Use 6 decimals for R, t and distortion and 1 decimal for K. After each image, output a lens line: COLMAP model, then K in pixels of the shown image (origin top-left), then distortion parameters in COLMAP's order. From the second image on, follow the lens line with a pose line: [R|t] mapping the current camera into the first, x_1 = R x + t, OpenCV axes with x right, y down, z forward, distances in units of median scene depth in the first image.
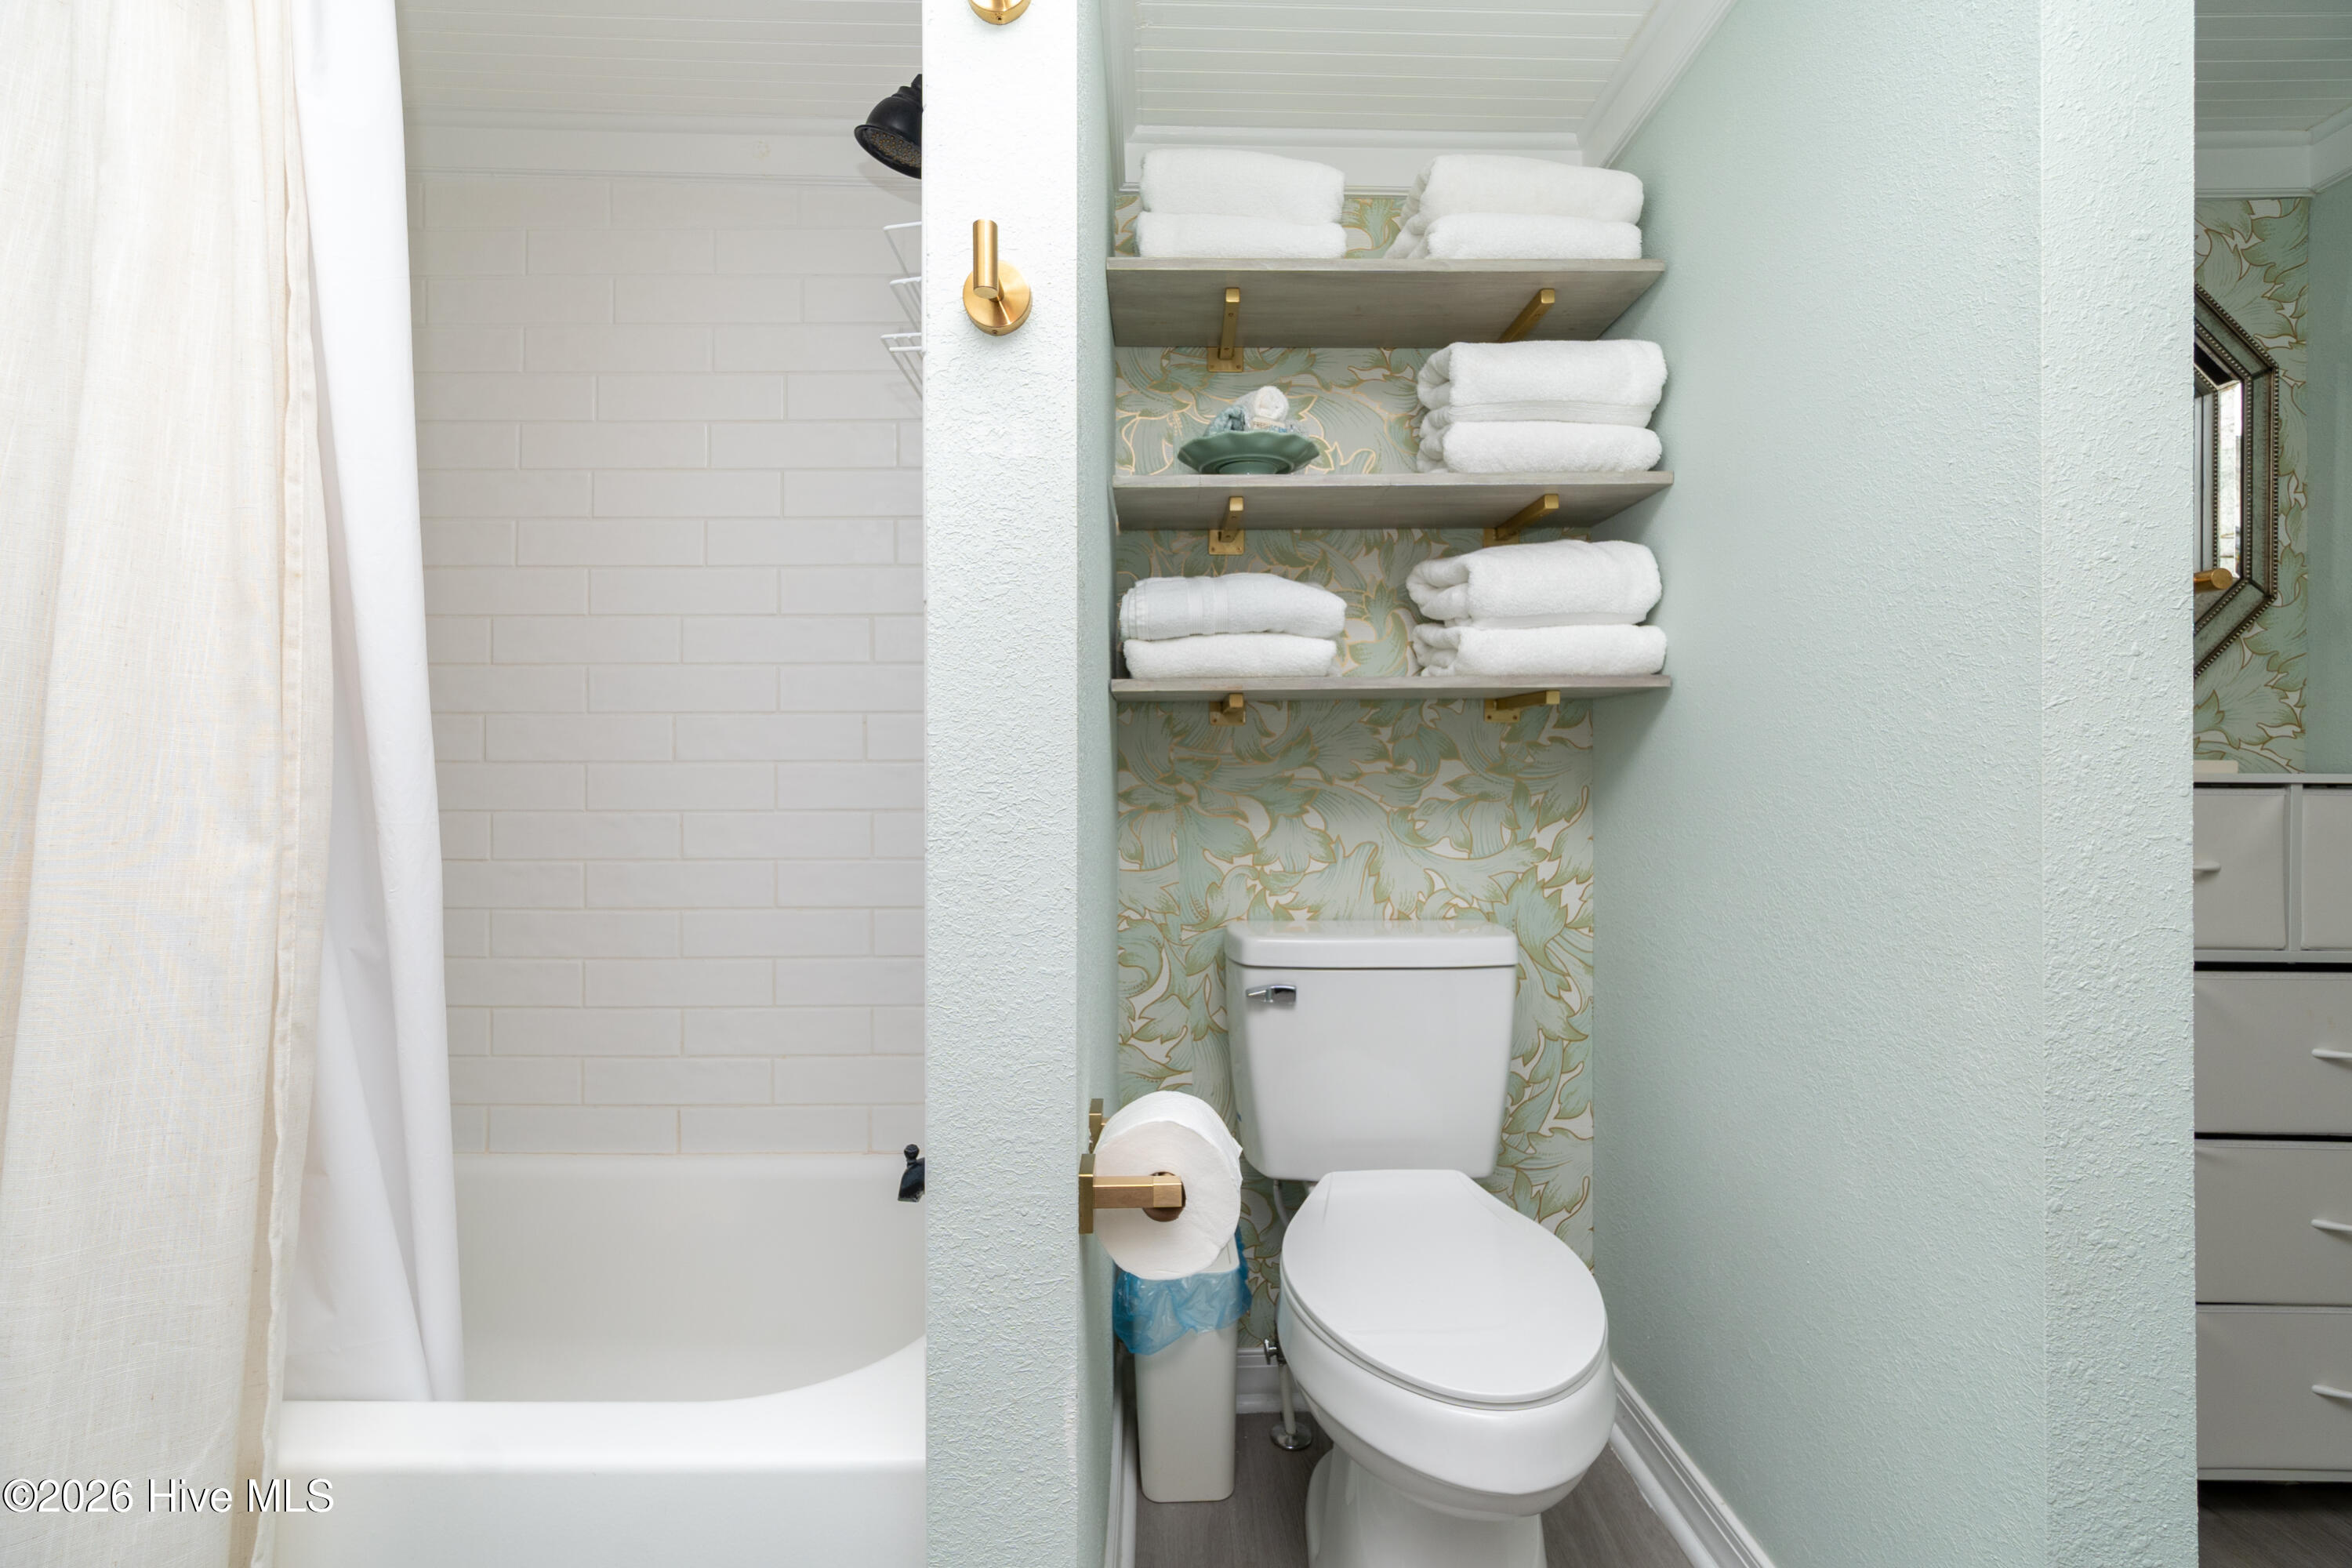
lens RADIAL K [[1031.6, 0, 1174.2], [0, 1031.6, 769.2], [0, 0, 1]] dist [0.001074, 0.000259]
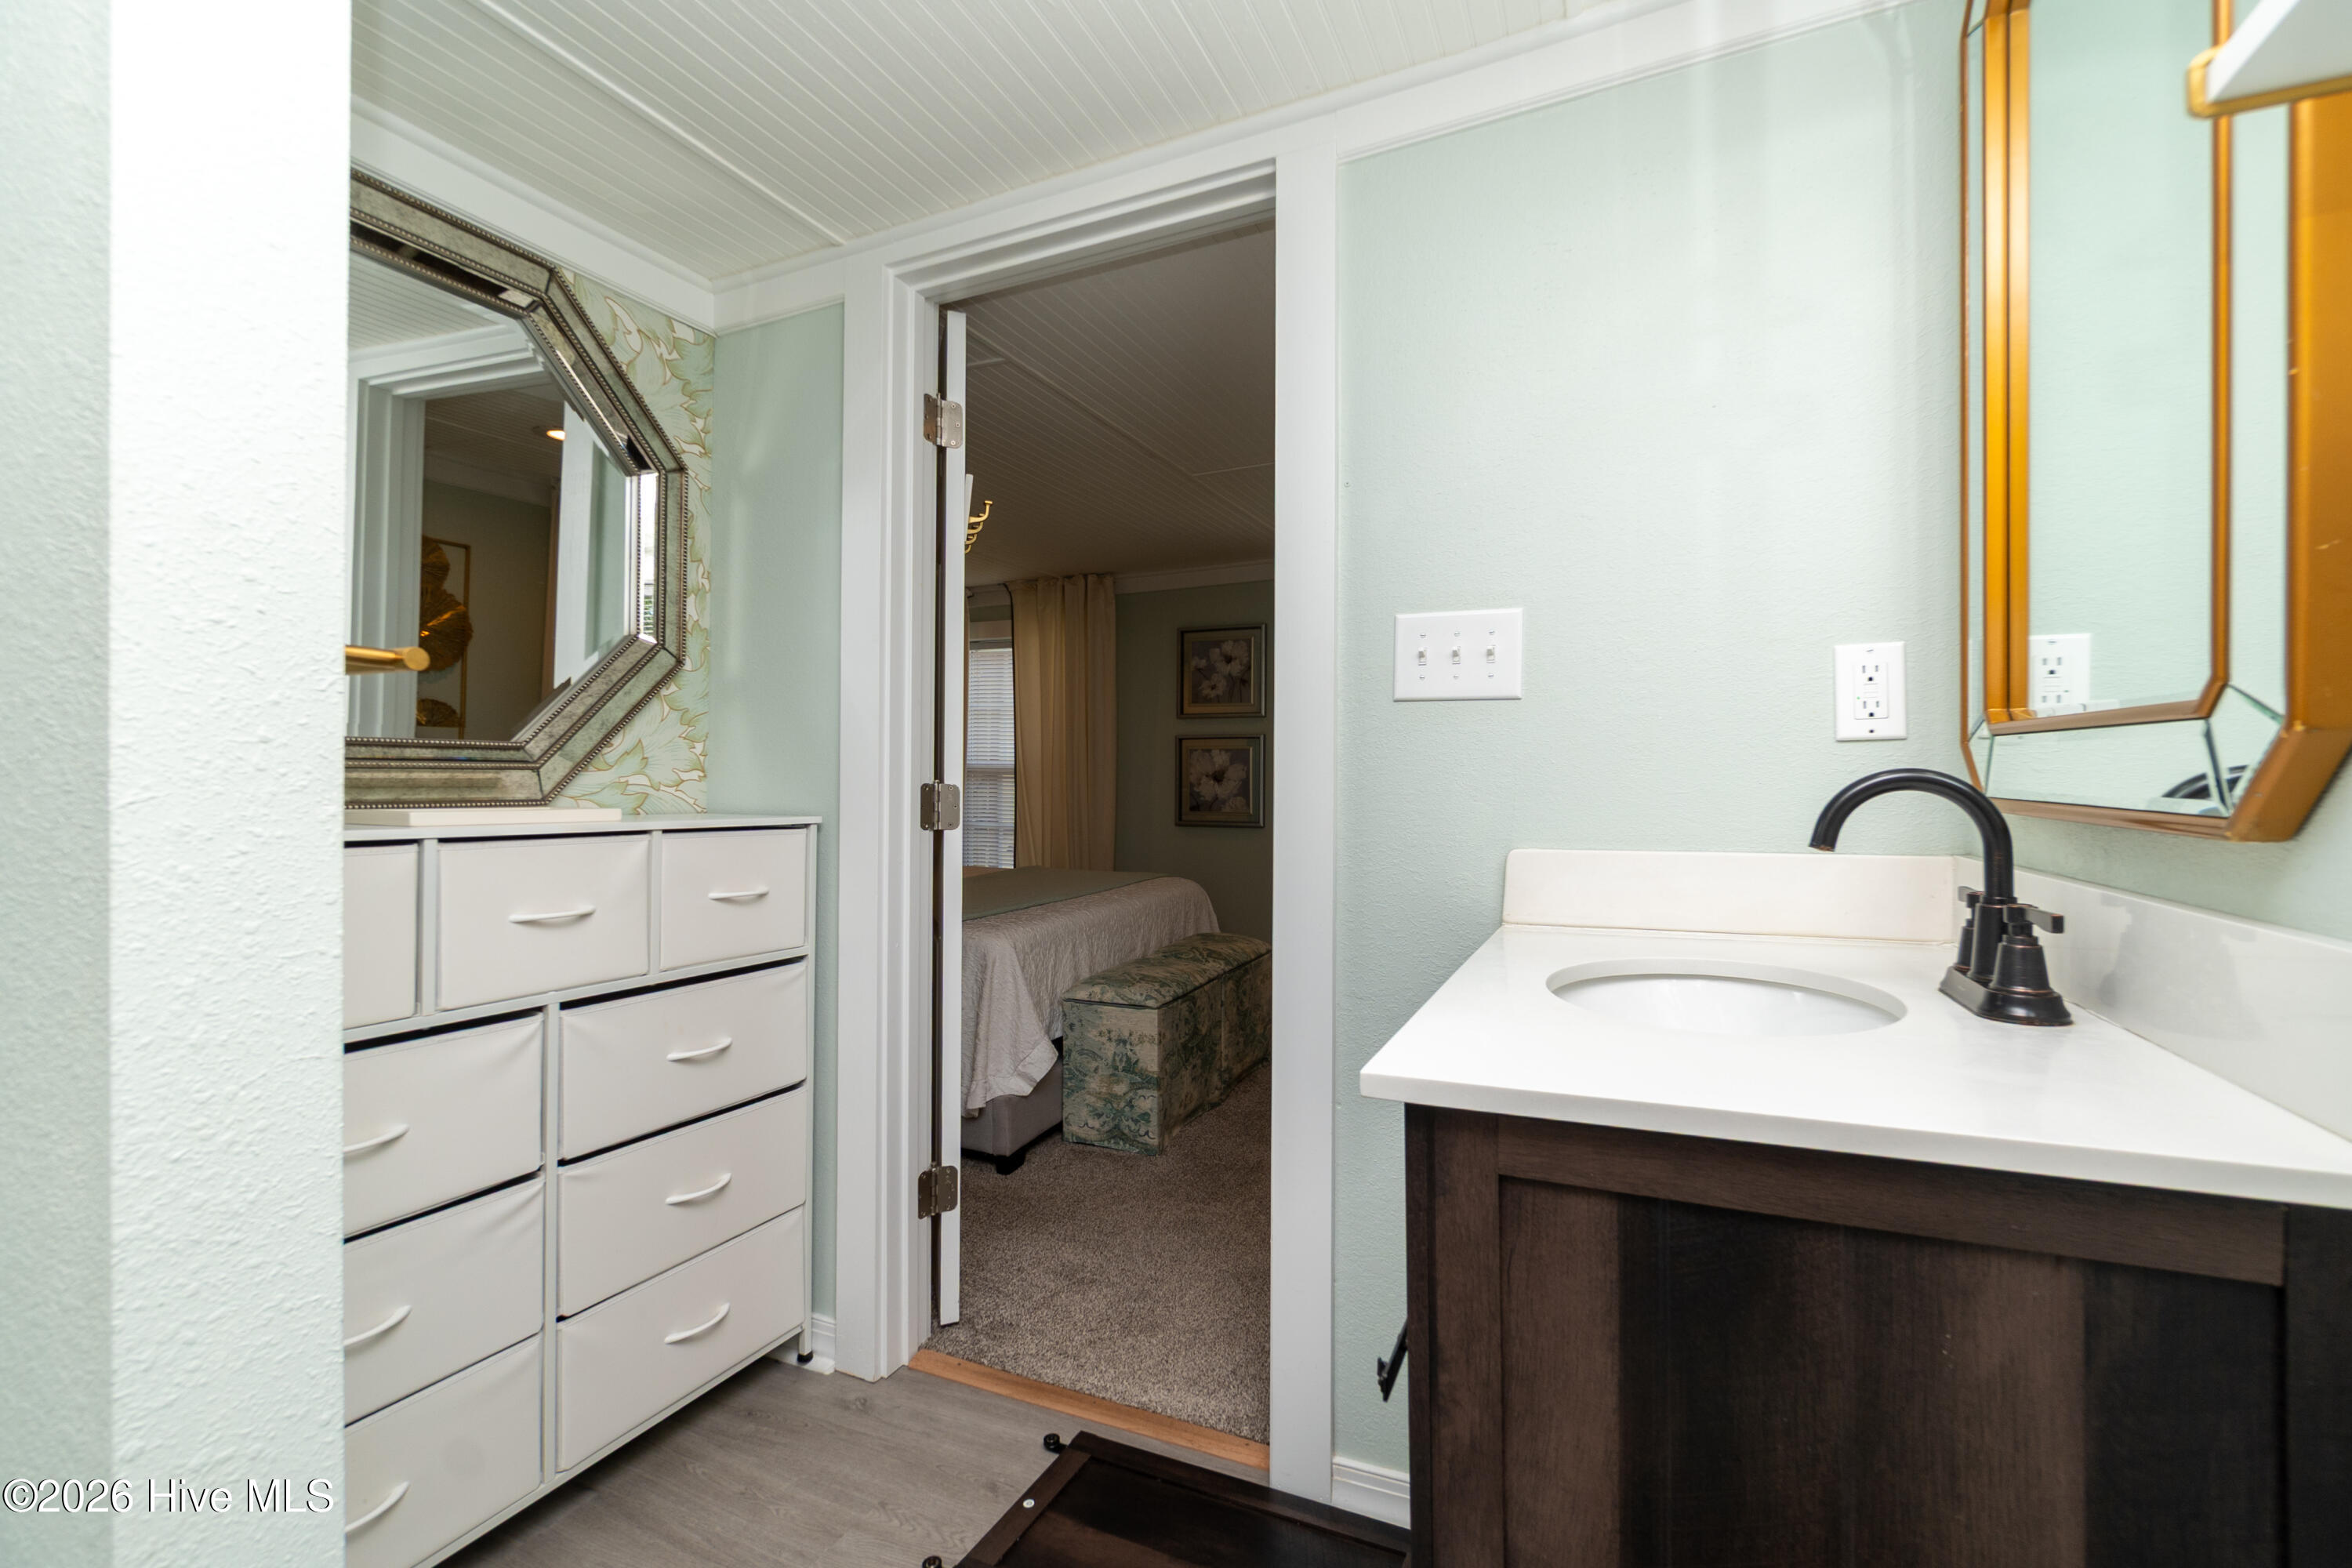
lens RADIAL K [[1031.6, 0, 1171.9], [0, 1031.6, 785.0], [0, 0, 1]] dist [0.001074, 0.000259]
pose [[0.423419, -0.002503, 0.905930, 0.228110], [-0.012005, 0.999893, 0.008374, -0.042838], [-0.905854, -0.014421, 0.423344, -0.010722]]
